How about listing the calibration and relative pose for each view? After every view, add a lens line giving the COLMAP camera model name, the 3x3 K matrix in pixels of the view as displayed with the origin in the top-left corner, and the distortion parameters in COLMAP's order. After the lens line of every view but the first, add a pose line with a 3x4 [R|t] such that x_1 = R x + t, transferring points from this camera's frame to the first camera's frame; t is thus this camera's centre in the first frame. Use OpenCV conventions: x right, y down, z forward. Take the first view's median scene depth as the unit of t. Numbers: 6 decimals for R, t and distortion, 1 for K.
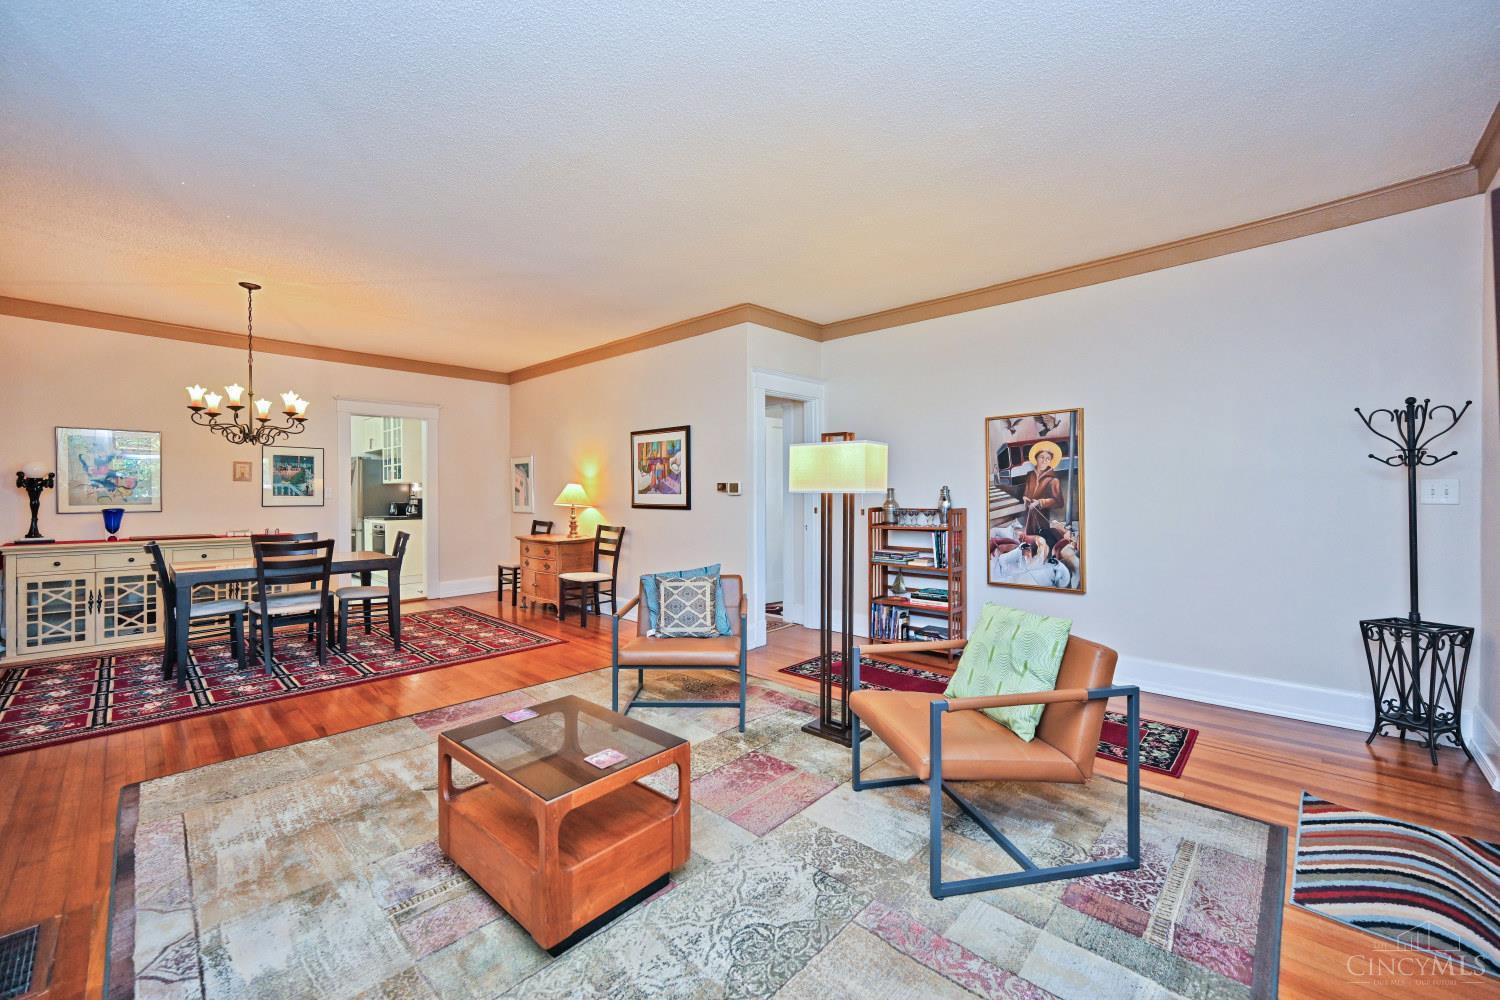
lens RADIAL K [[588.9, 0, 752.0], [0, 588.9, 499.5], [0, 0, 1]] dist [-0.002115, -0.000228]
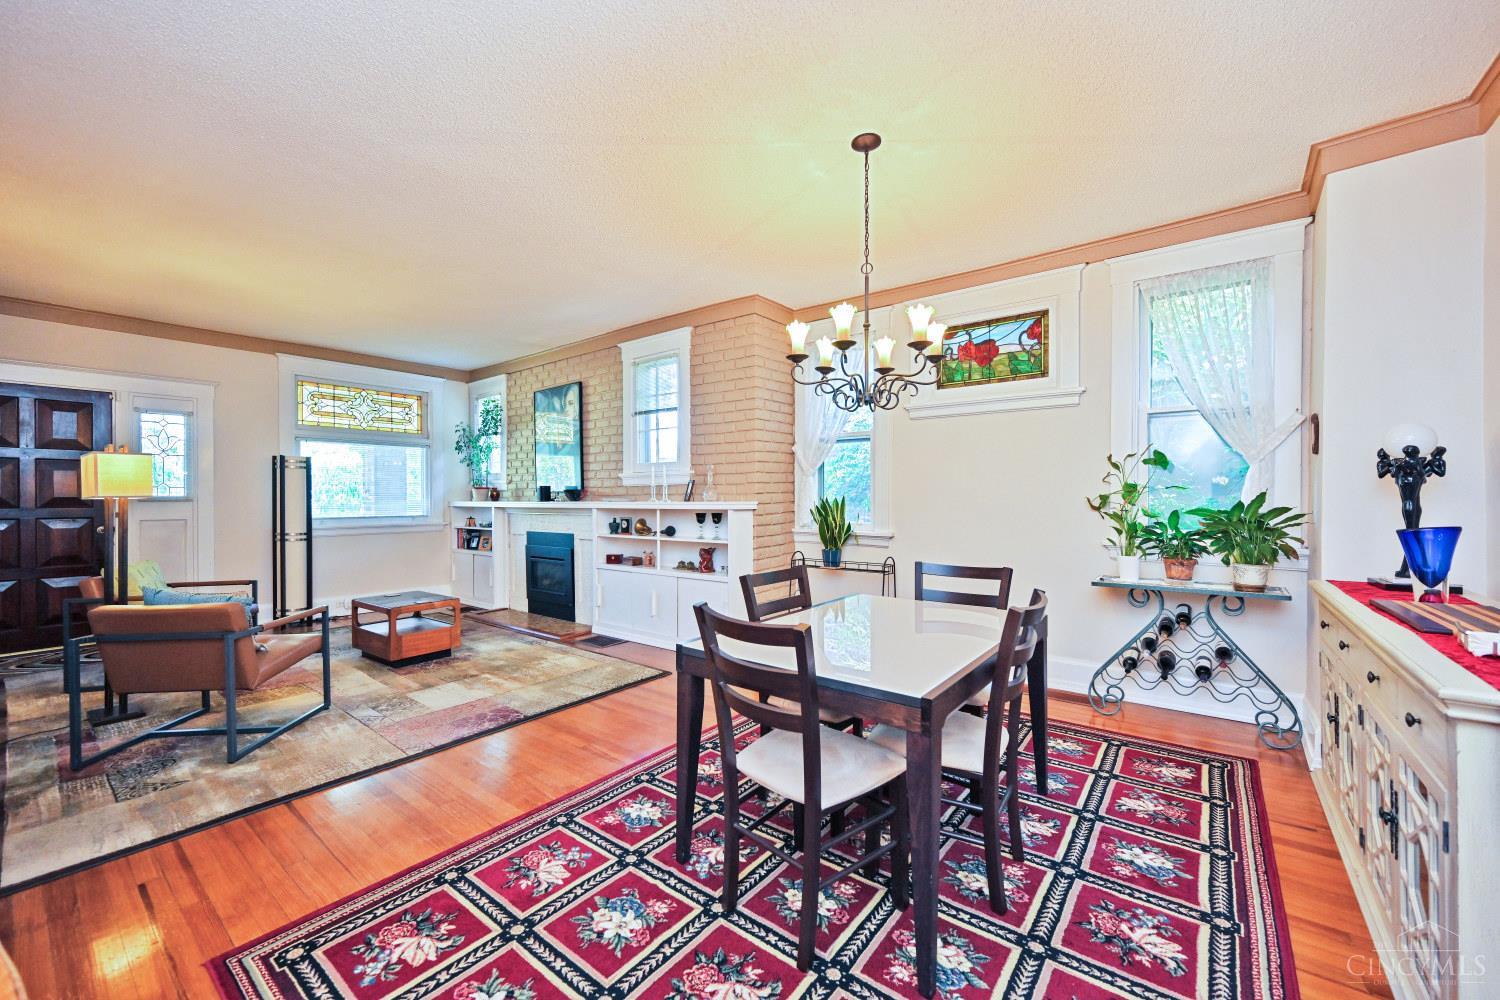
lens RADIAL K [[588.9, 0, 752.0], [0, 588.9, 499.5], [0, 0, 1]] dist [-0.002115, -0.000228]
pose [[-0.995860, 0.006967, -0.090628, -0.569497], [0.005681, 0.999879, 0.014448, -0.010731], [0.090718, 0.013873, -0.995780, 1.321256]]
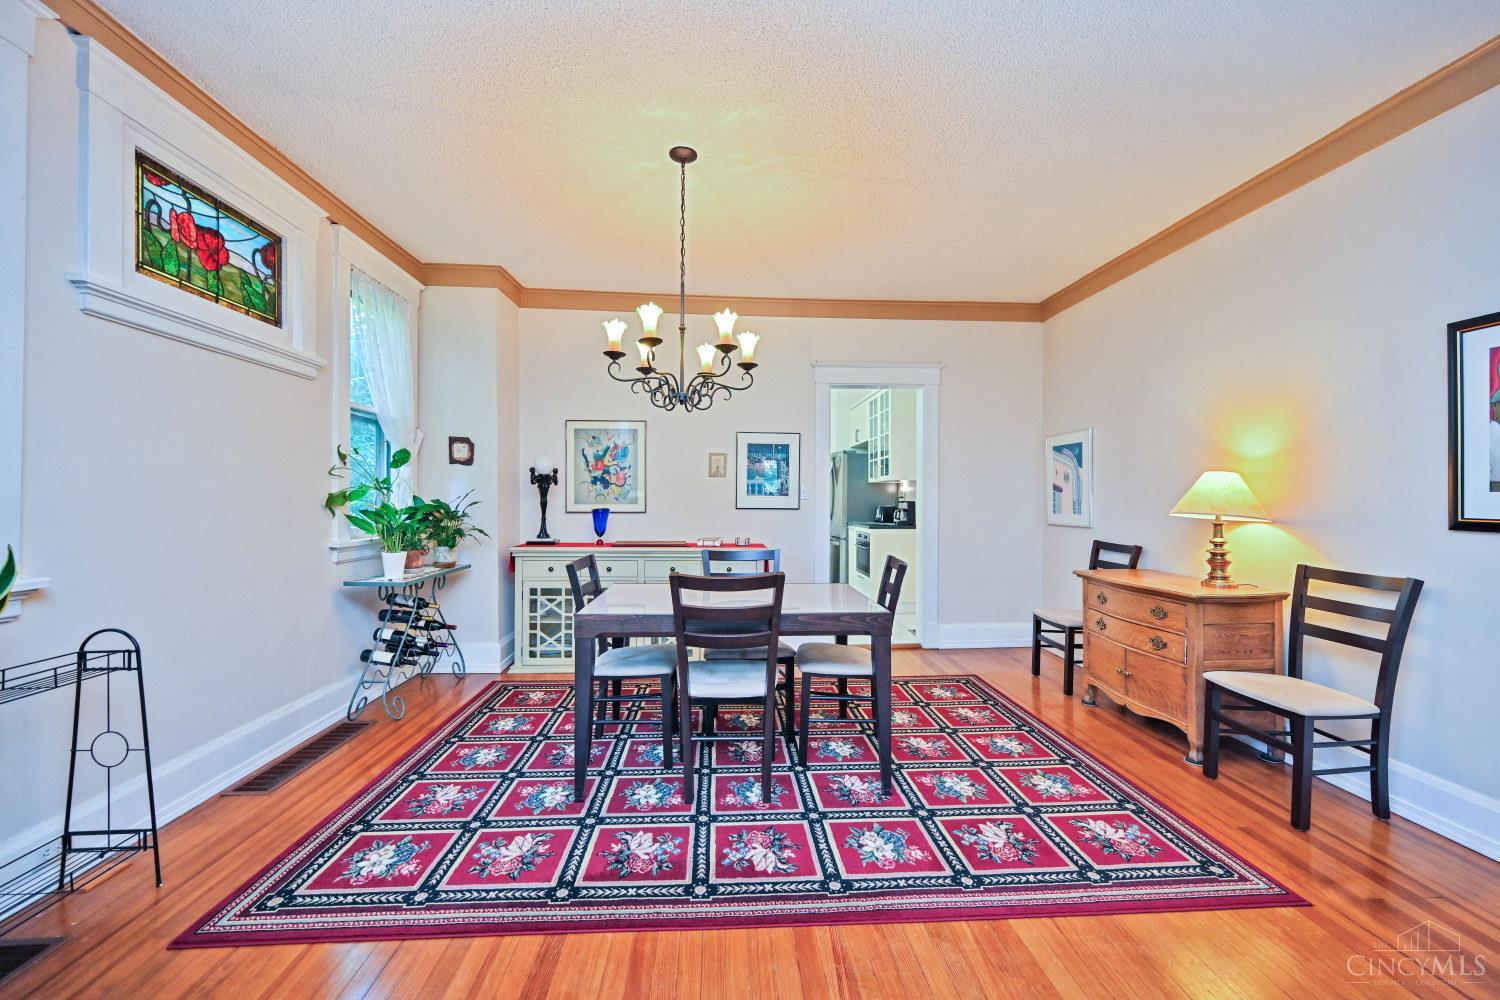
lens RADIAL K [[588.9, 0, 752.0], [0, 588.9, 499.5], [0, 0, 1]] dist [-0.002115, -0.000228]
pose [[0.726075, 0.006702, -0.687583, -0.309680], [-0.012534, 0.999915, -0.003490, 0.002425], [0.687501, 0.011152, 0.726098, 0.501521]]
